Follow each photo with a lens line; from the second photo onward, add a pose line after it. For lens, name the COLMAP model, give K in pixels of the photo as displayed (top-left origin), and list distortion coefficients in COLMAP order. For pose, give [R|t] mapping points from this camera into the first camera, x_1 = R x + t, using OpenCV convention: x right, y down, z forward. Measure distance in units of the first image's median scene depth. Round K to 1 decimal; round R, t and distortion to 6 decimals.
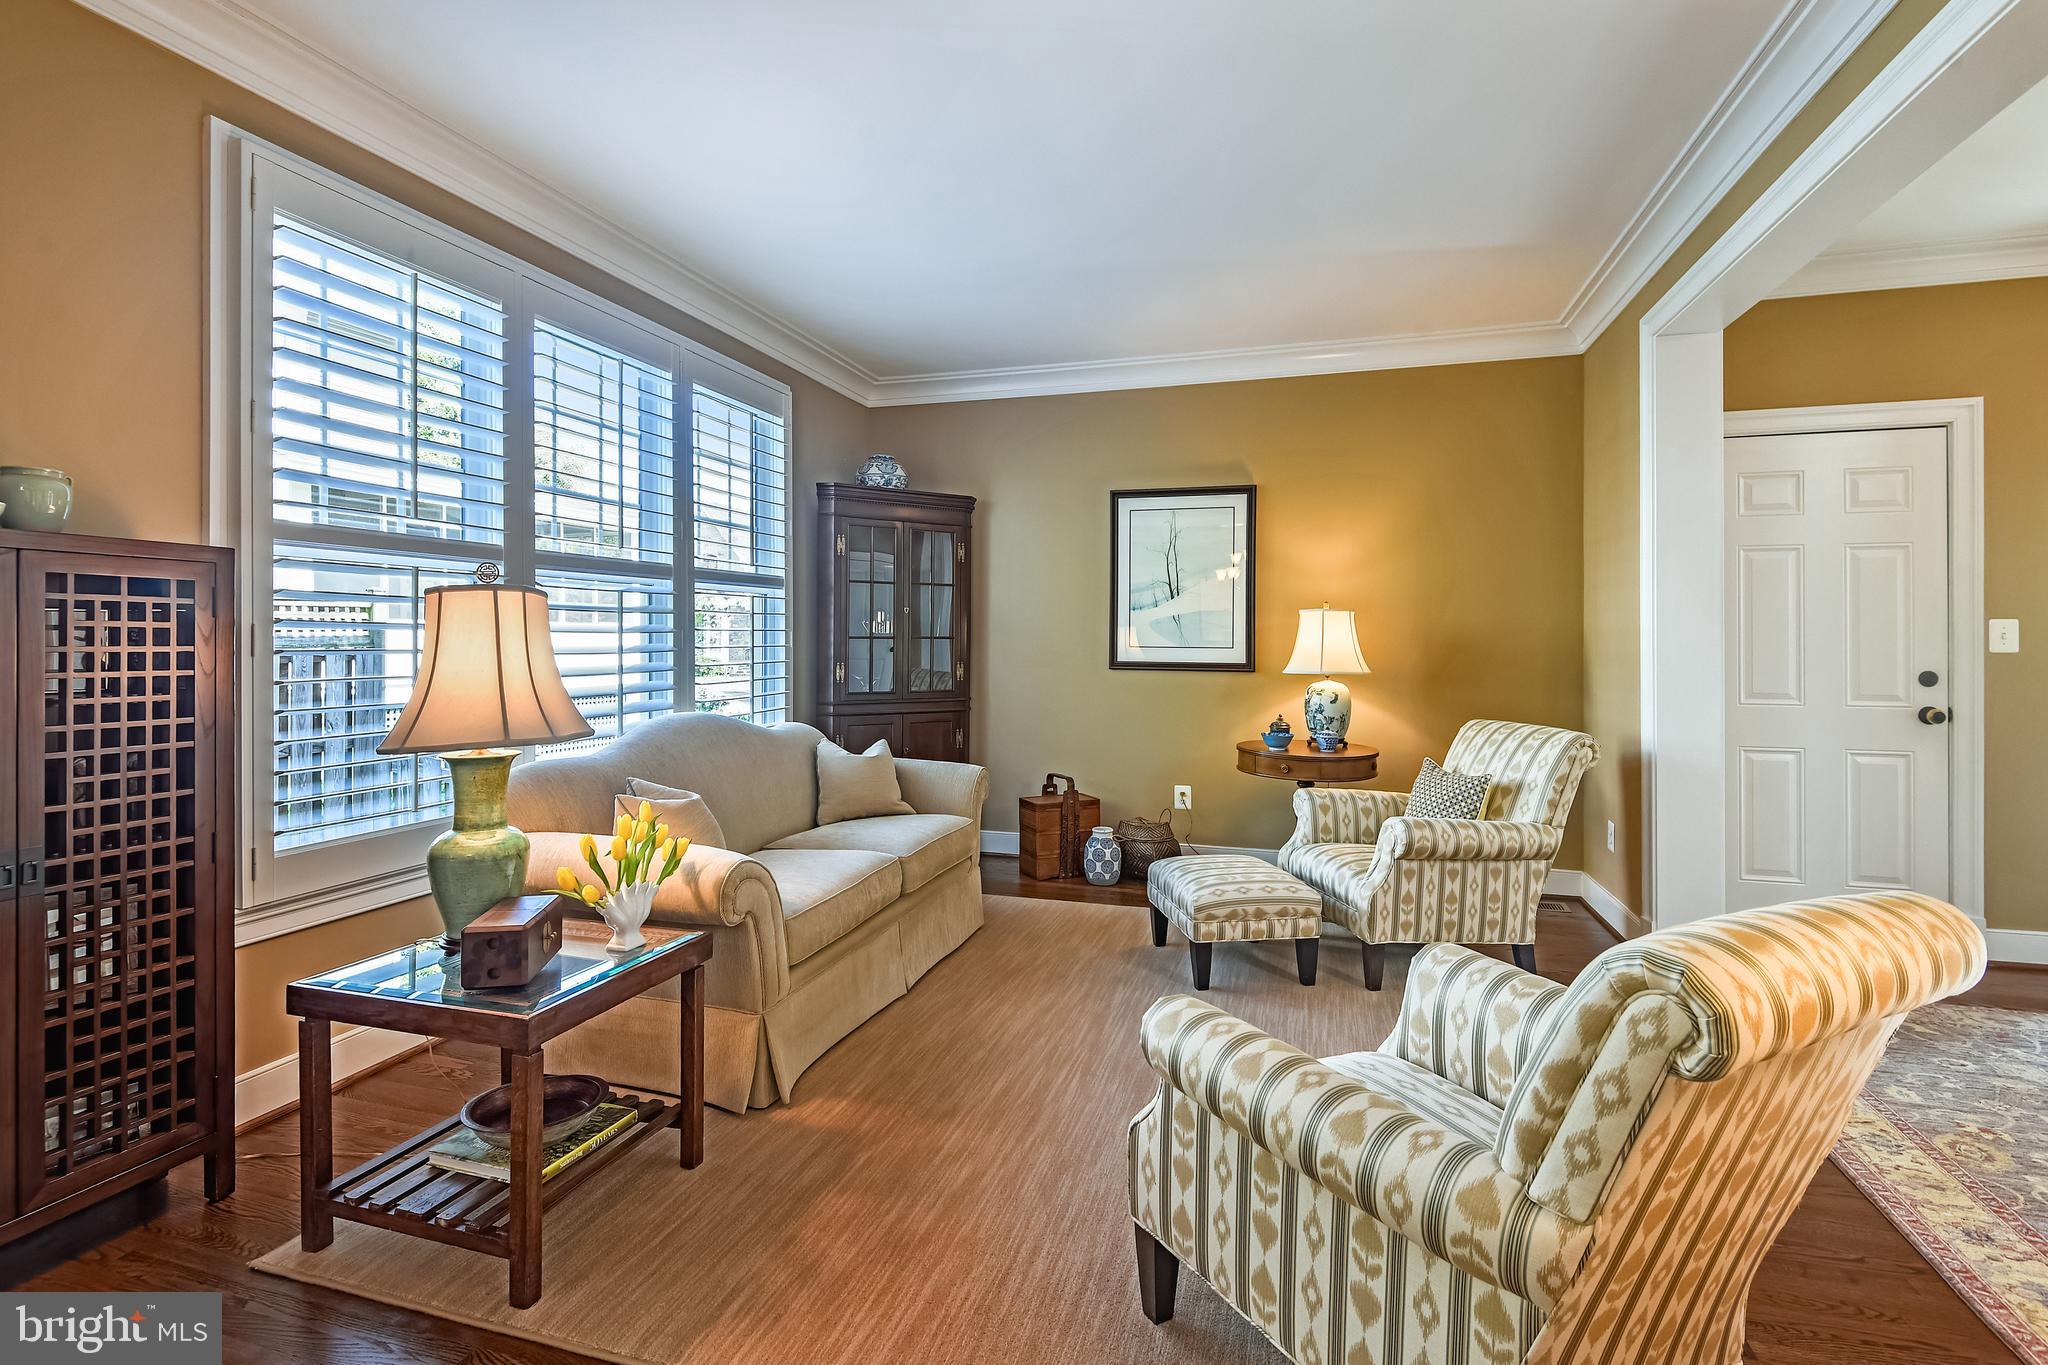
lens RADIAL K [[972.7, 0, 1028.3], [0, 972.7, 632.5], [0, 0, 1]] dist [0.011013, -0.000533]
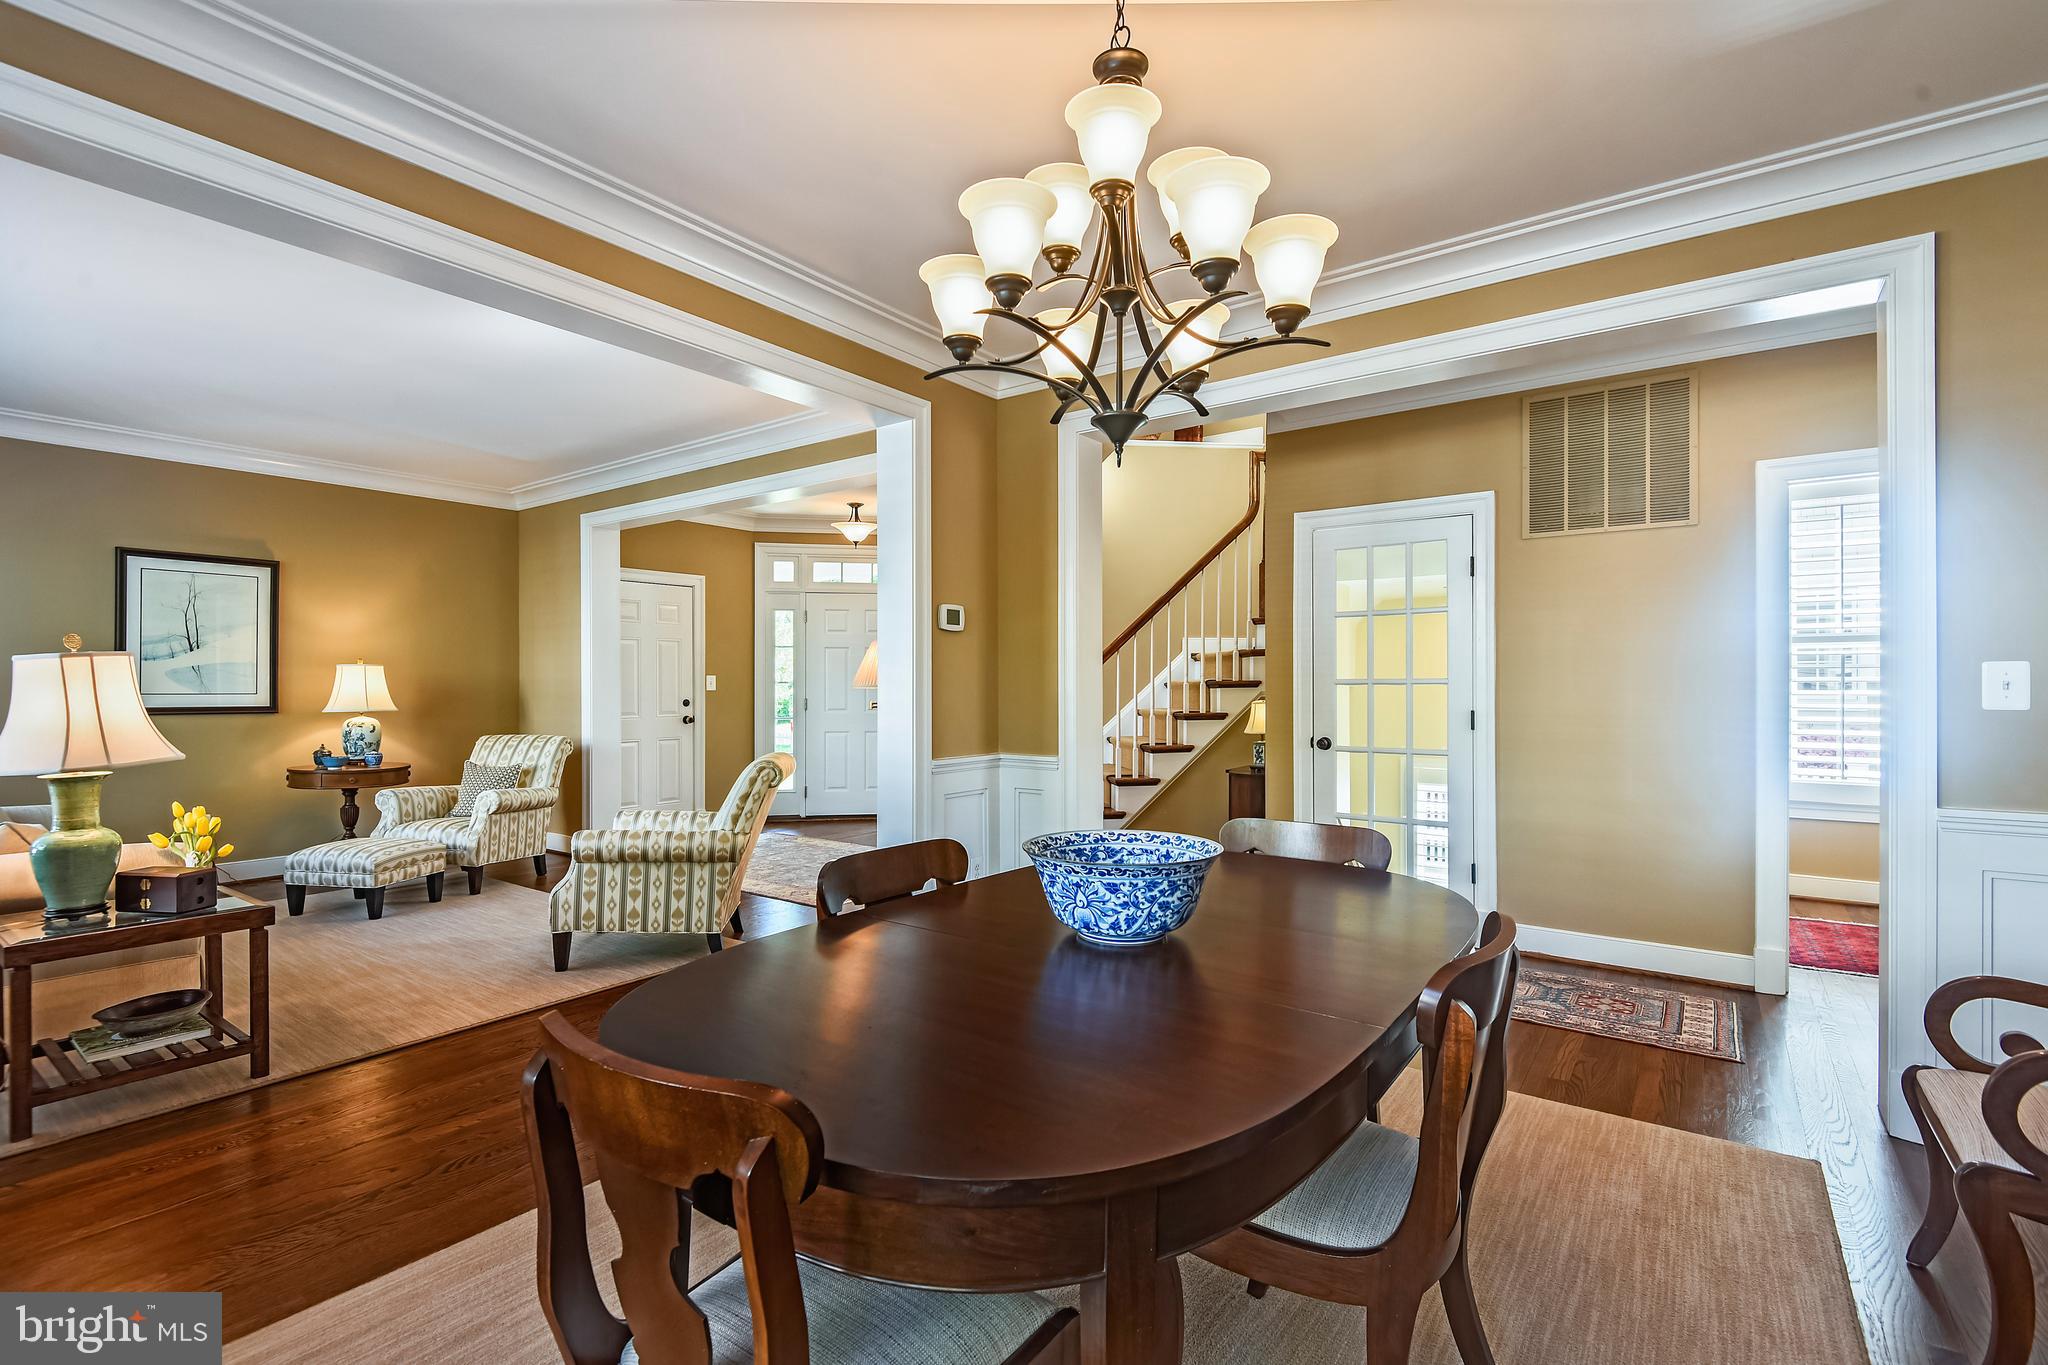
lens RADIAL K [[953.3, 0, 1024.0], [0, 953.3, 682.5], [0, 0, 1]] dist [0.003228, -0.000154]
pose [[0.334874, -0.001565, 0.942262, -0.817894], [-0.002329, 0.999994, 0.002489, -0.004561], [-0.942260, -0.003028, 0.334868, -0.405712]]
